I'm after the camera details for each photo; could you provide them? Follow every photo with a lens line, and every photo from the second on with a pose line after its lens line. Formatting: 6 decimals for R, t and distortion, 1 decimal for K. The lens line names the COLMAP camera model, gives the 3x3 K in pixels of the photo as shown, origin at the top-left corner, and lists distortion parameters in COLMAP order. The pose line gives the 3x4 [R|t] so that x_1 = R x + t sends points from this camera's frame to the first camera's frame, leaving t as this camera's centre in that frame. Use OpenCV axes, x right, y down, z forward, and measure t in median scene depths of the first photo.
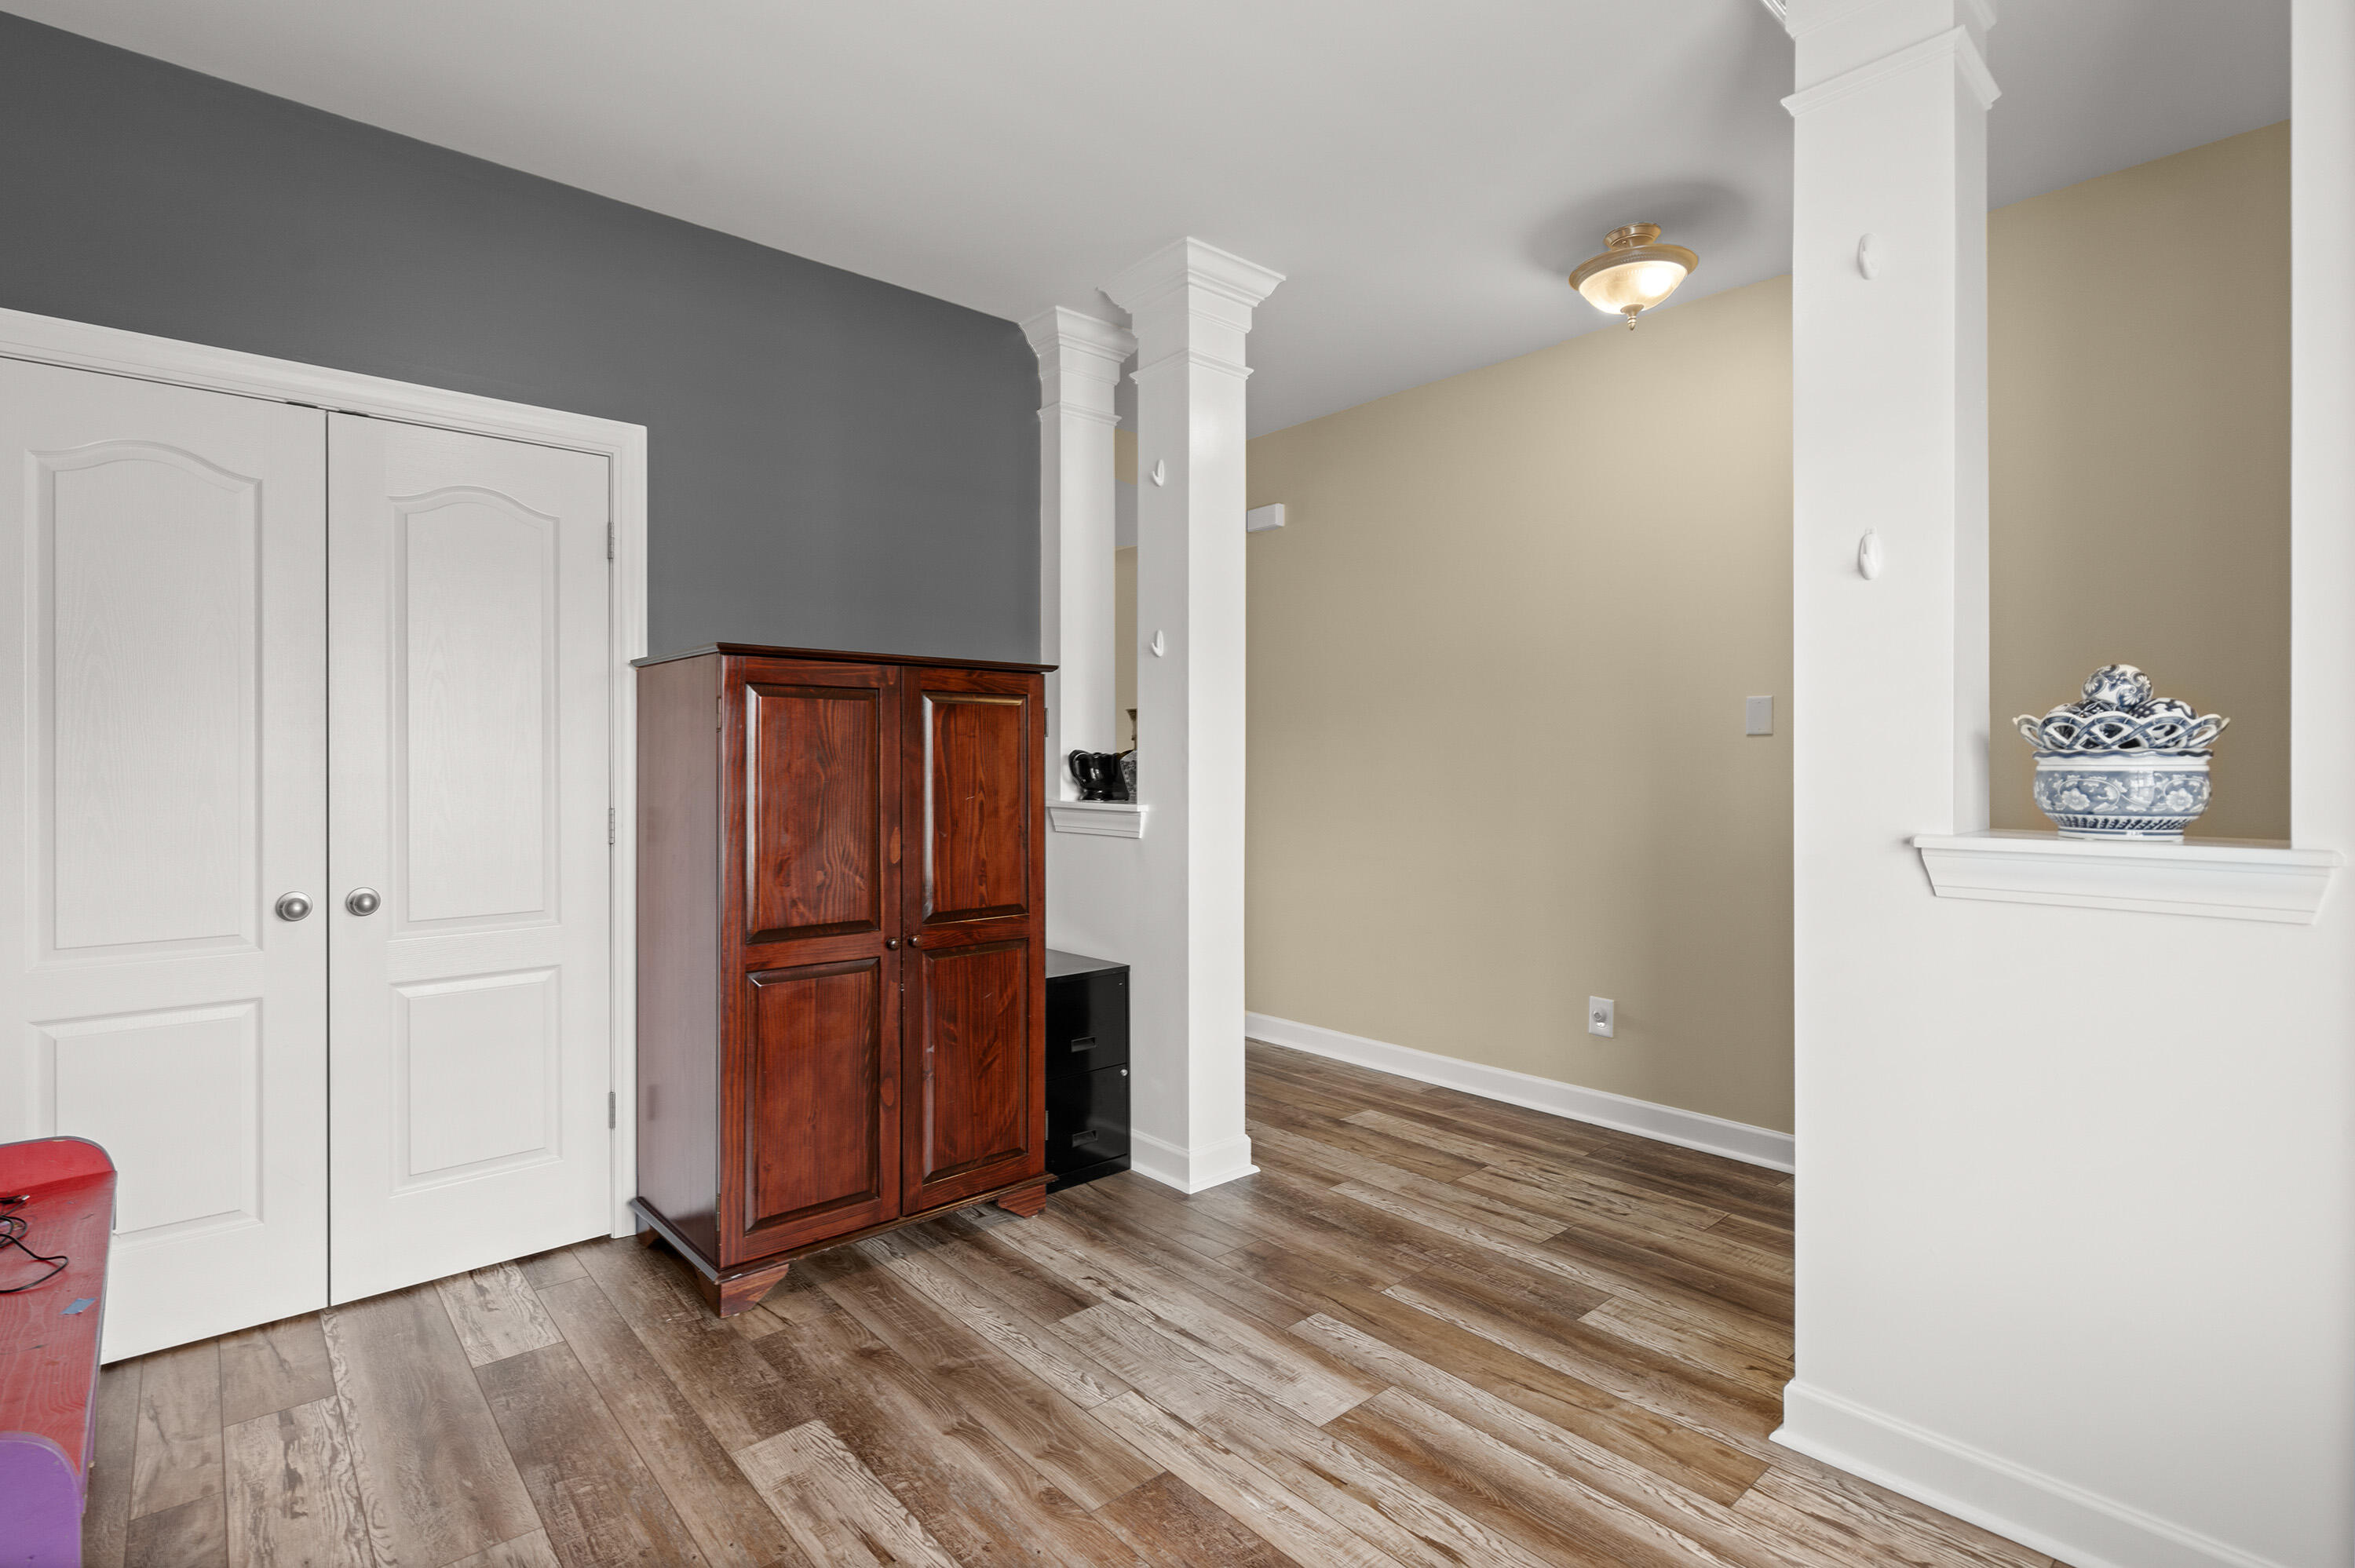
lens RADIAL K [[1102.0, 0, 1114.9], [0, 1102.0, 772.0], [0, 0, 1]] dist [0.001123, 0.000297]
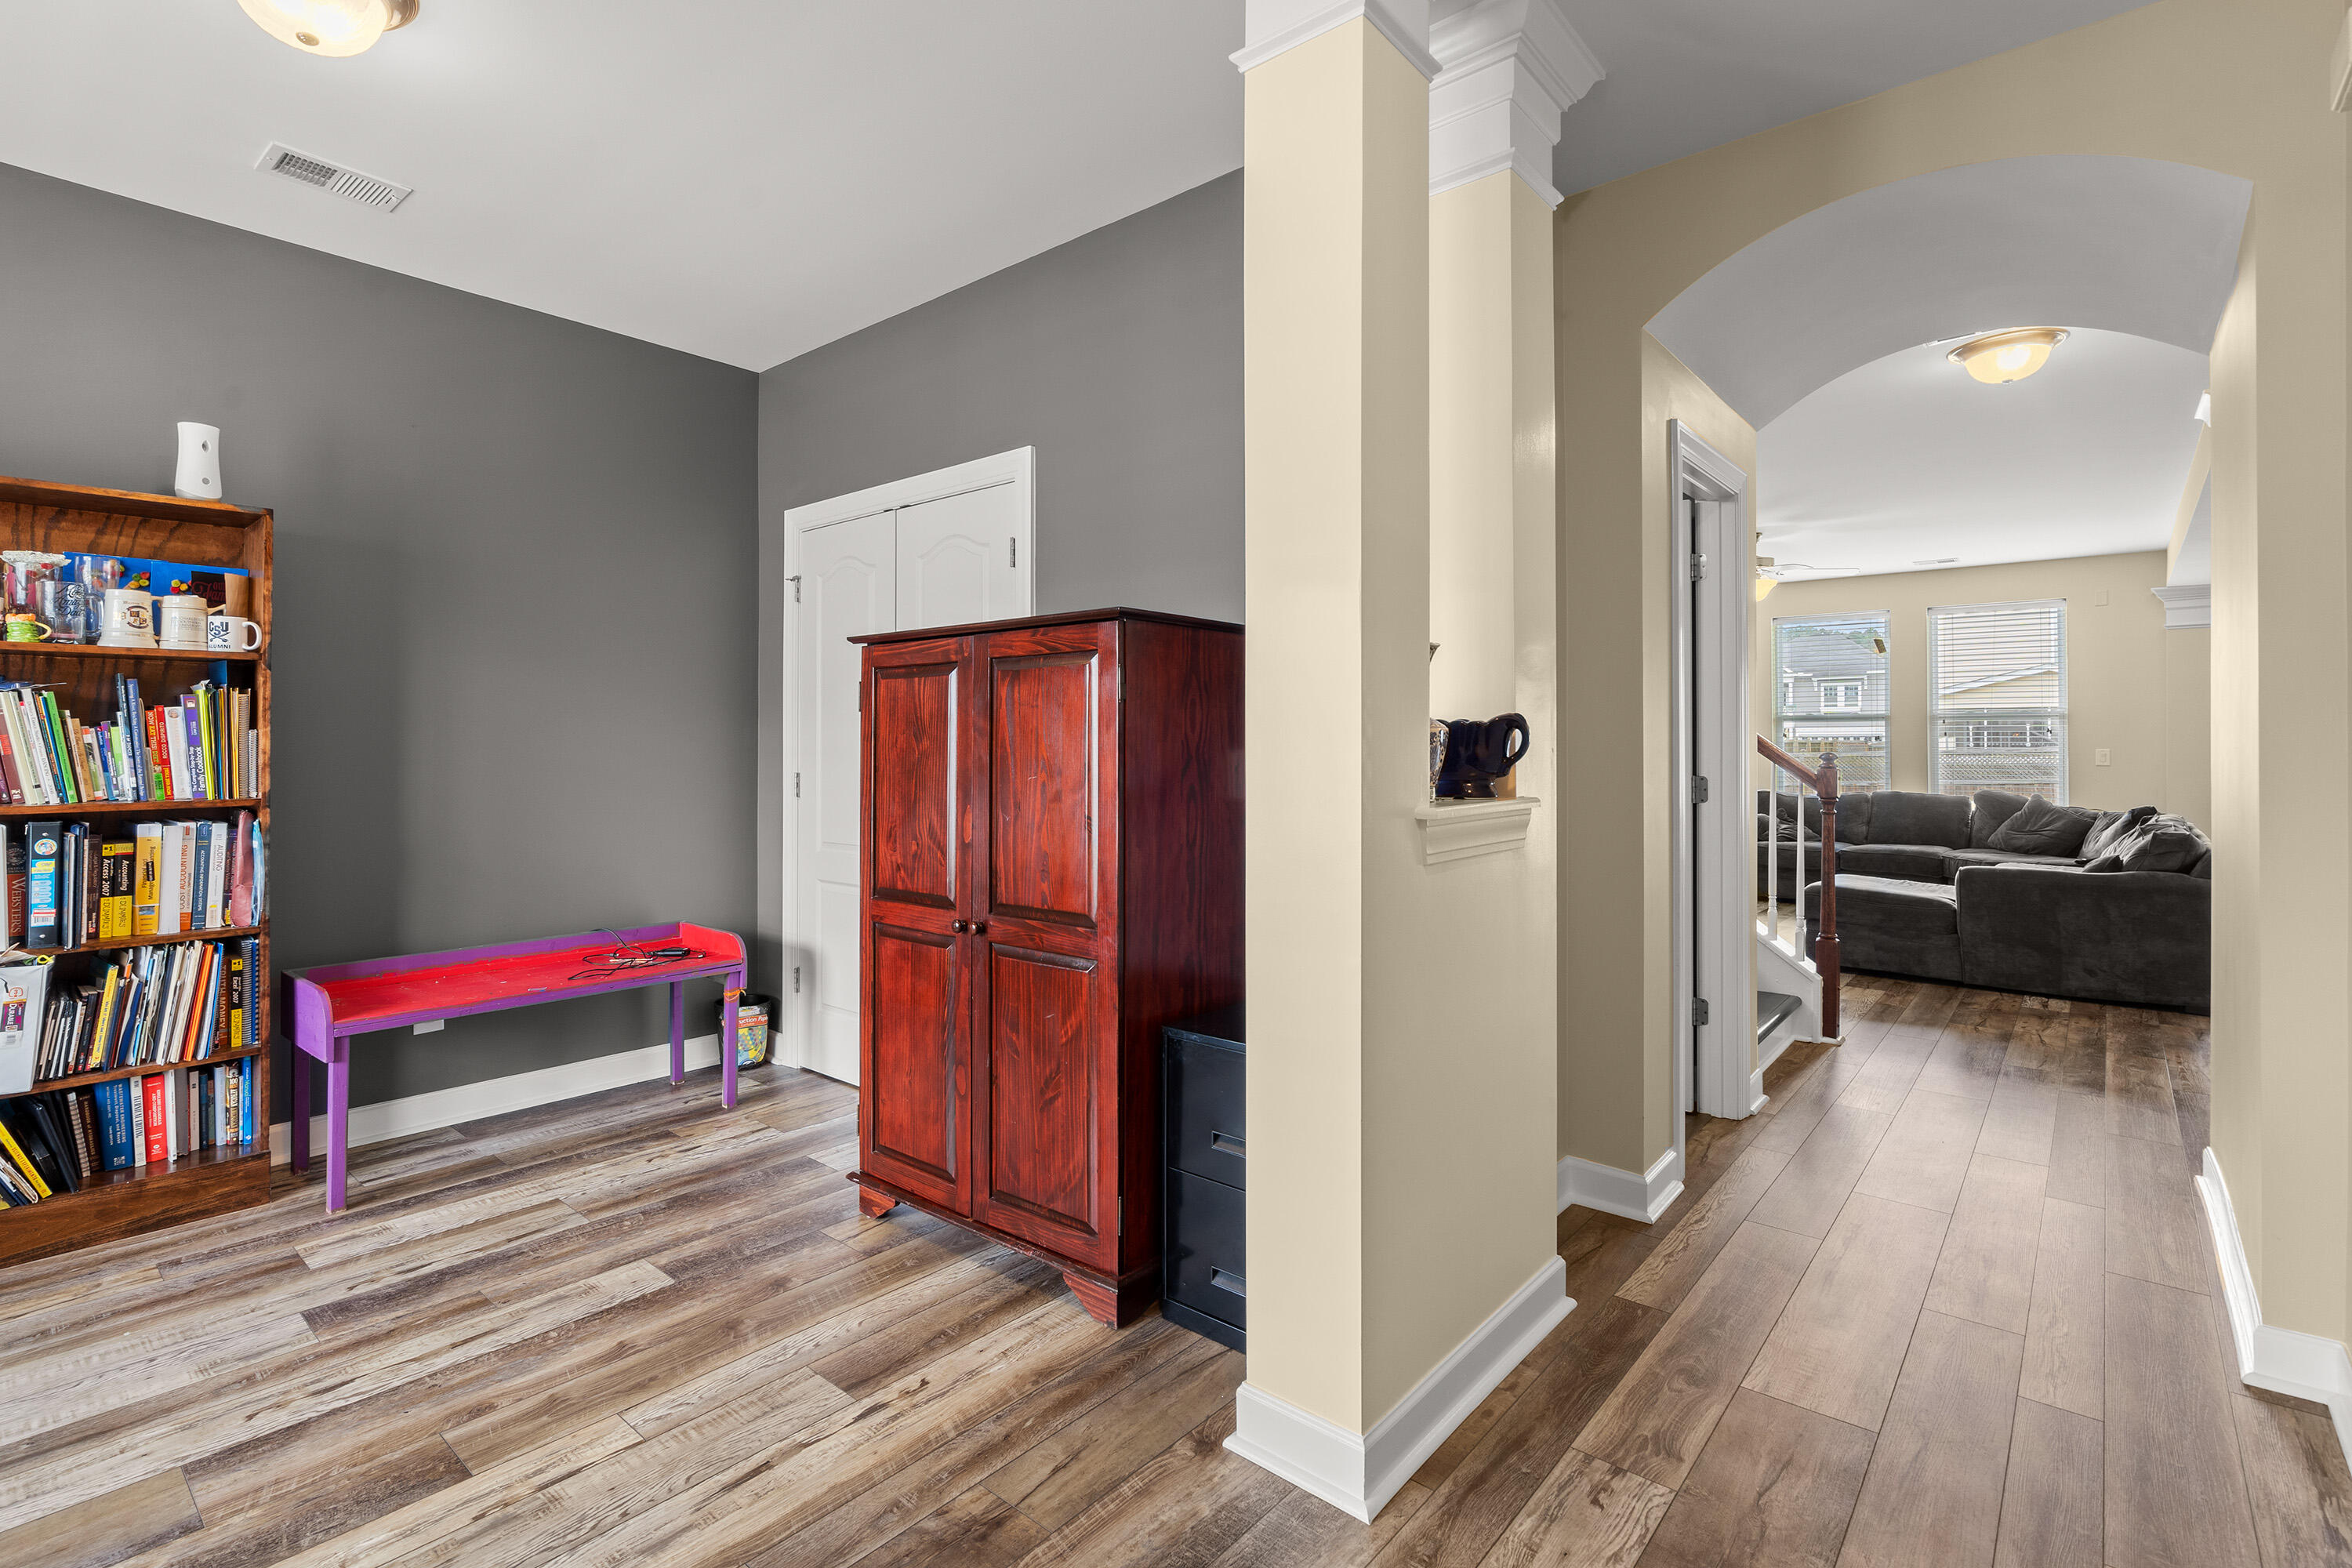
lens RADIAL K [[1098.1, 0, 1165.9], [0, 1098.1, 756.1], [0, 0, 1]] dist [-0.000498, -0.000011]
pose [[0.166993, 0.005156, -0.985945, 0.814881], [-0.006461, 0.999971, 0.004135, 0.002852], [0.985937, 0.005680, 0.167022, 1.078355]]
